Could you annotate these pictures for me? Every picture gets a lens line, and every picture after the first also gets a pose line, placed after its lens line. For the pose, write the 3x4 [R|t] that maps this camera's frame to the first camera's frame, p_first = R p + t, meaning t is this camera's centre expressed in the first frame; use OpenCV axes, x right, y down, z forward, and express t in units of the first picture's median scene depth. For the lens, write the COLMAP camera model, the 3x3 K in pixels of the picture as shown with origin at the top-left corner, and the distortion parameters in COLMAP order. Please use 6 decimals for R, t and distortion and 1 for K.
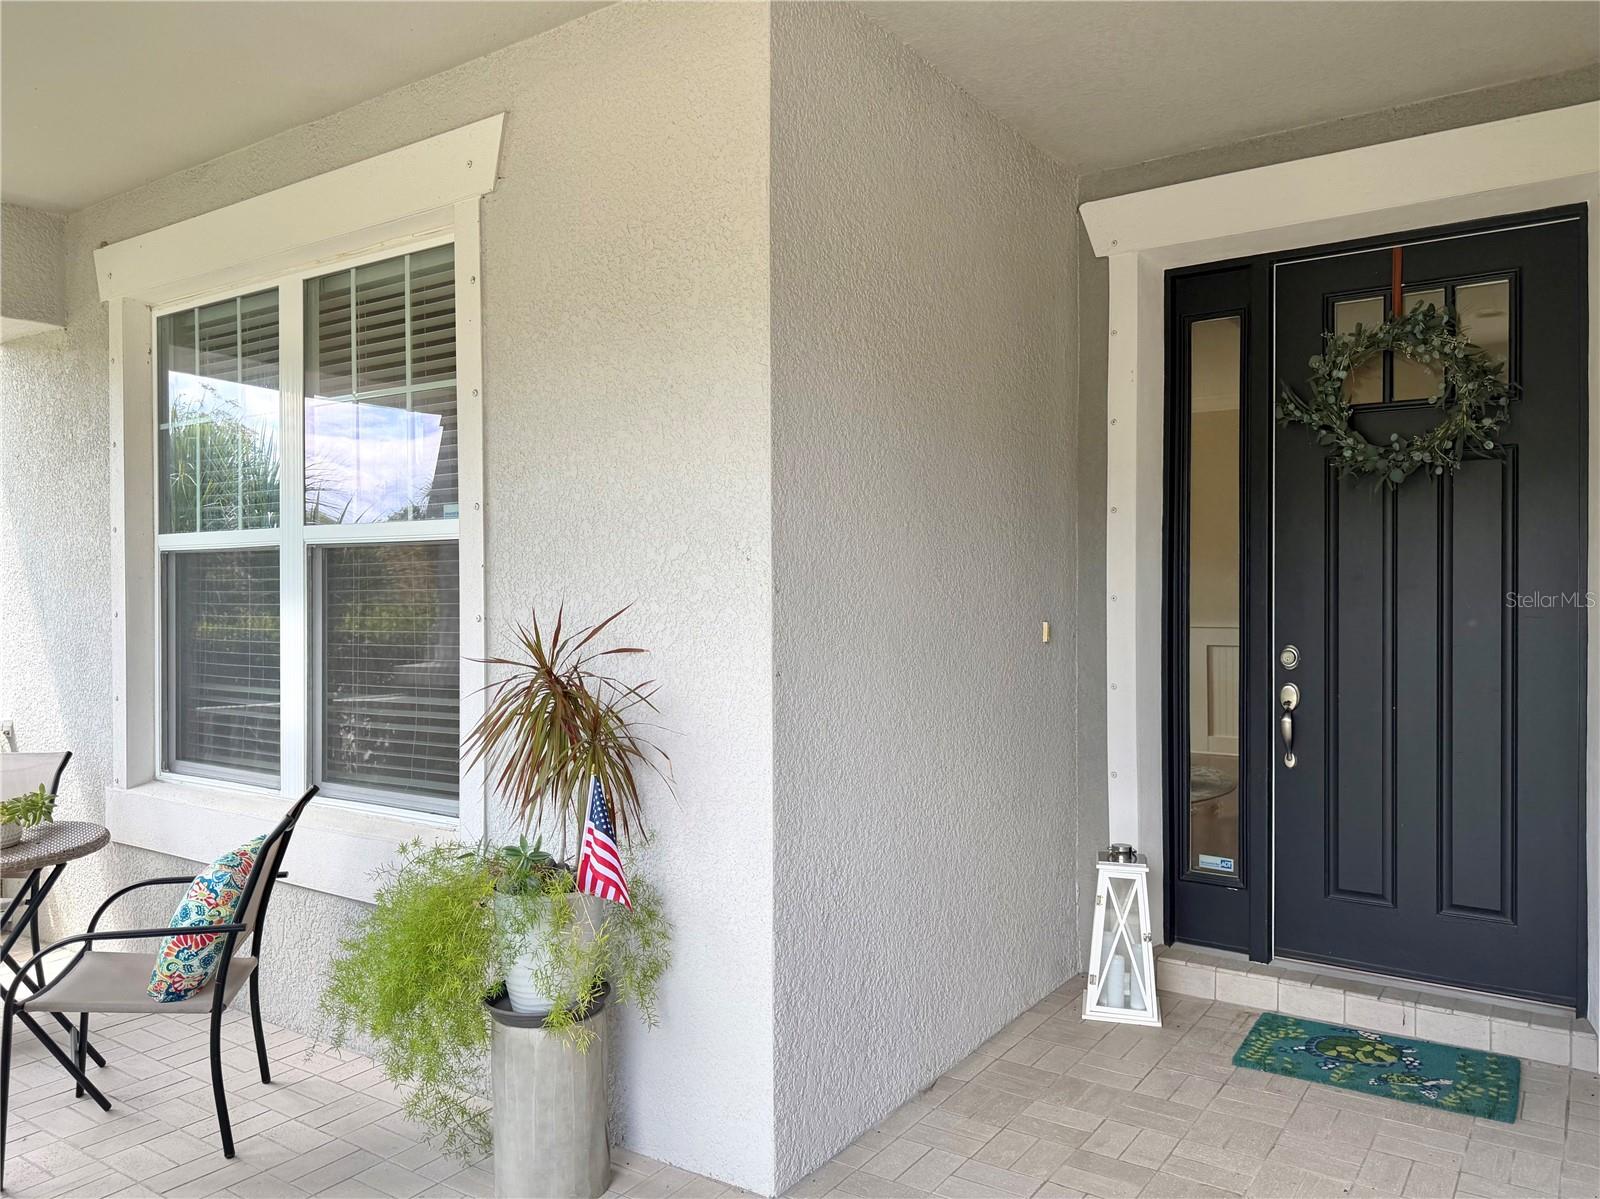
lens RADIAL K [[1121.2, 0, 805.4], [0, 1121.2, 603.7], [0, 0, 1]] dist [0.066315, -0.109943]
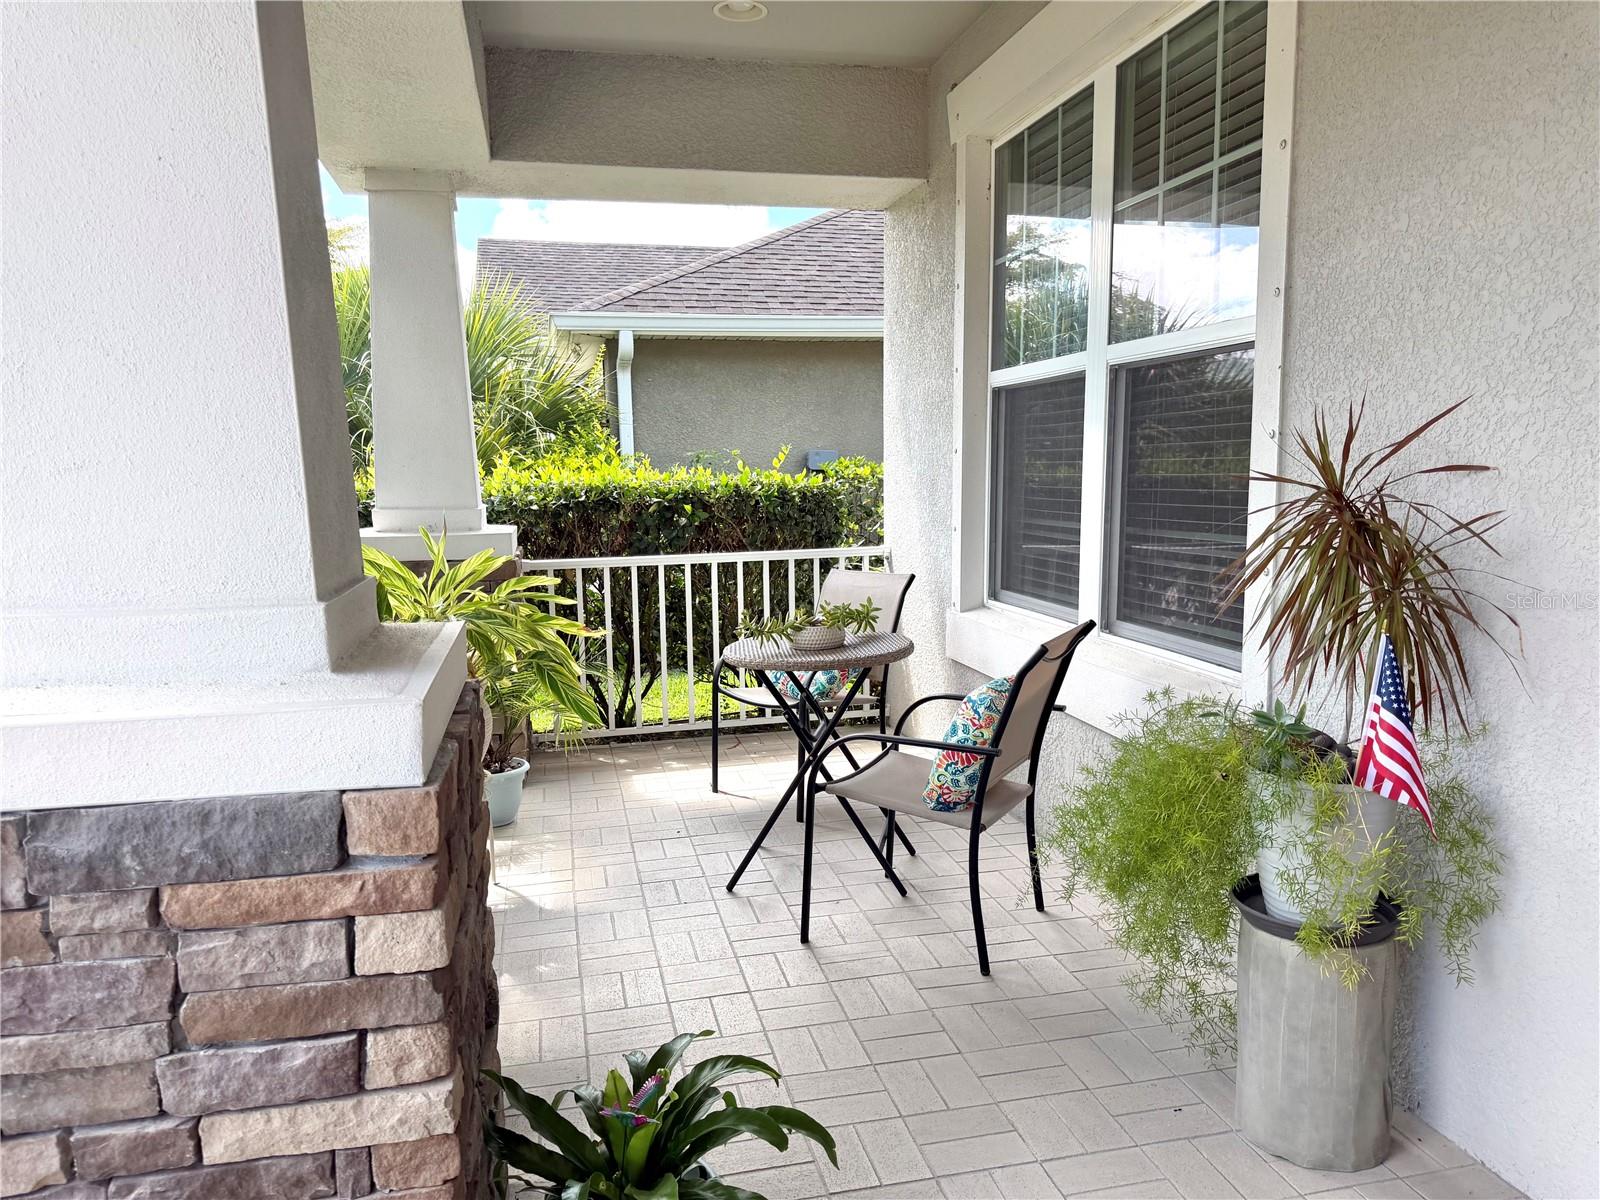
lens RADIAL K [[1116.1, 0, 800.7], [0, 1116.1, 607.8], [0, 0, 1]] dist [0.051032, -0.058086]
pose [[0.728926, 0.084737, -0.679328, 0.027369], [0.002432, 0.991983, 0.126347, 0.038099], [0.684588, -0.093750, 0.722876, 0.193137]]
